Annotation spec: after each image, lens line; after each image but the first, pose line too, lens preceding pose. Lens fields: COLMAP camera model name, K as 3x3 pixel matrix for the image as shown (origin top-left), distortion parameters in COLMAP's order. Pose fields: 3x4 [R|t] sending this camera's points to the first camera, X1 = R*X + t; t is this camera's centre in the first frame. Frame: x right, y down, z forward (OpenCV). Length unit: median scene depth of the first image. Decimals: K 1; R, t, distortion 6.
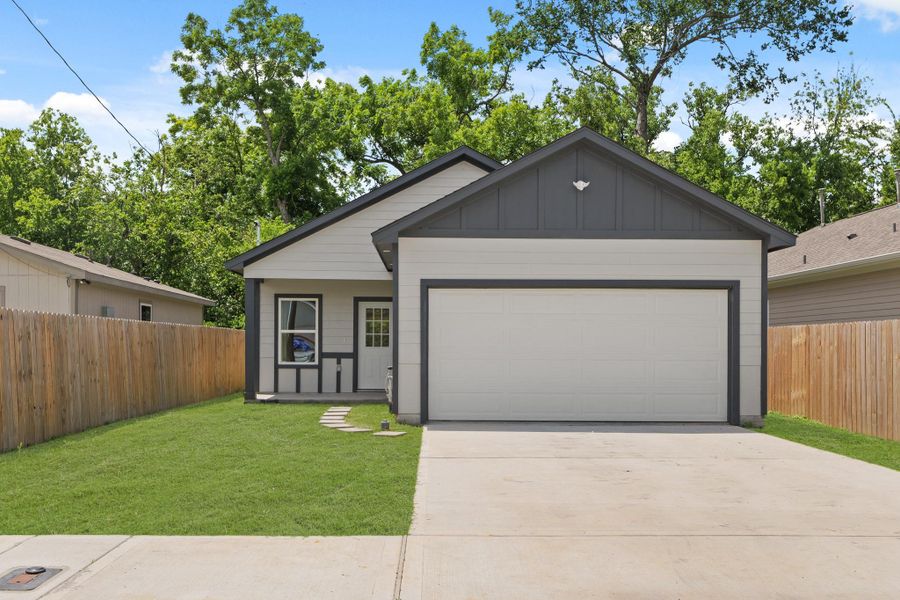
lens RADIAL K [[848.6, 0, 421.1], [0, 848.6, 349.1], [0, 0, 1]] dist [-0.018821, -0.001073]
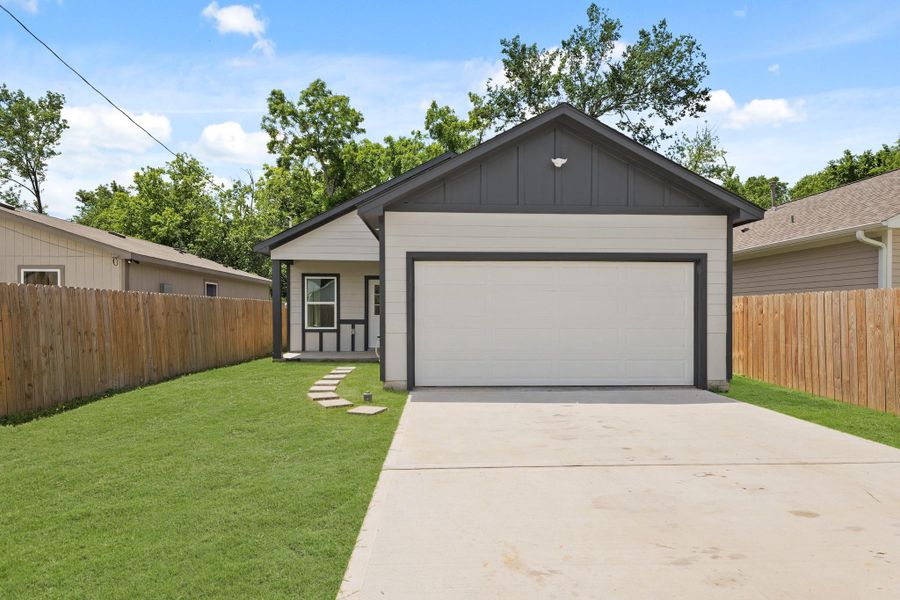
lens RADIAL K [[473.0, 0, 451.4], [0, 473.0, 314.7], [0, 0, 1]] dist [0.000394, -0.000544]
pose [[0.999169, -0.003370, 0.040625, 0.020860], [0.003256, 0.999991, 0.002874, -0.004633], [-0.040634, -0.002739, 0.999170, 0.284048]]
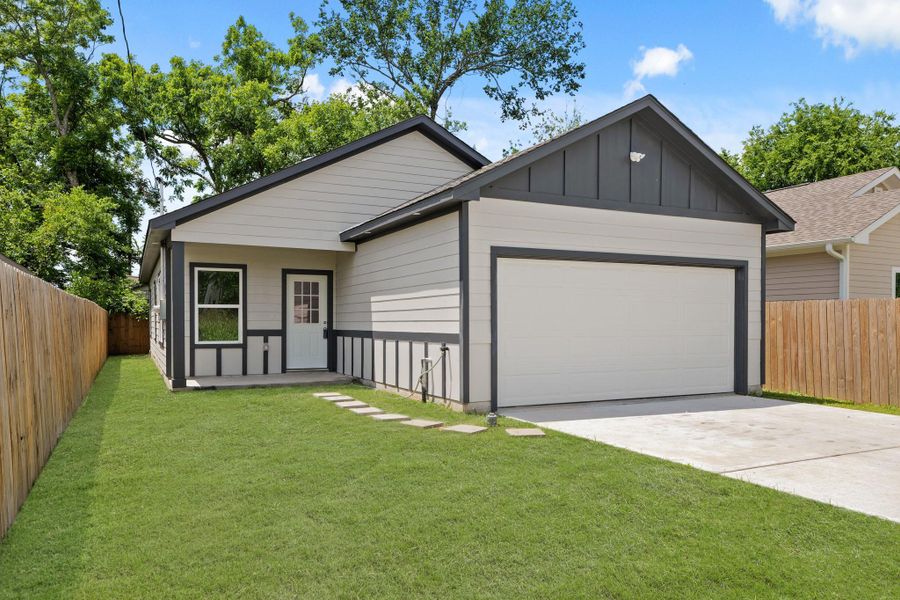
lens RADIAL K [[650.8, 0, 449.7], [0, 650.8, 332.9], [0, 0, 1]] dist [-0.006552, 0.008166]
pose [[0.896581, -0.012462, 0.442704, -0.226643], [0.004851, 0.999820, 0.018322, -0.004323], [-0.442853, -0.014280, 0.896481, 0.287570]]
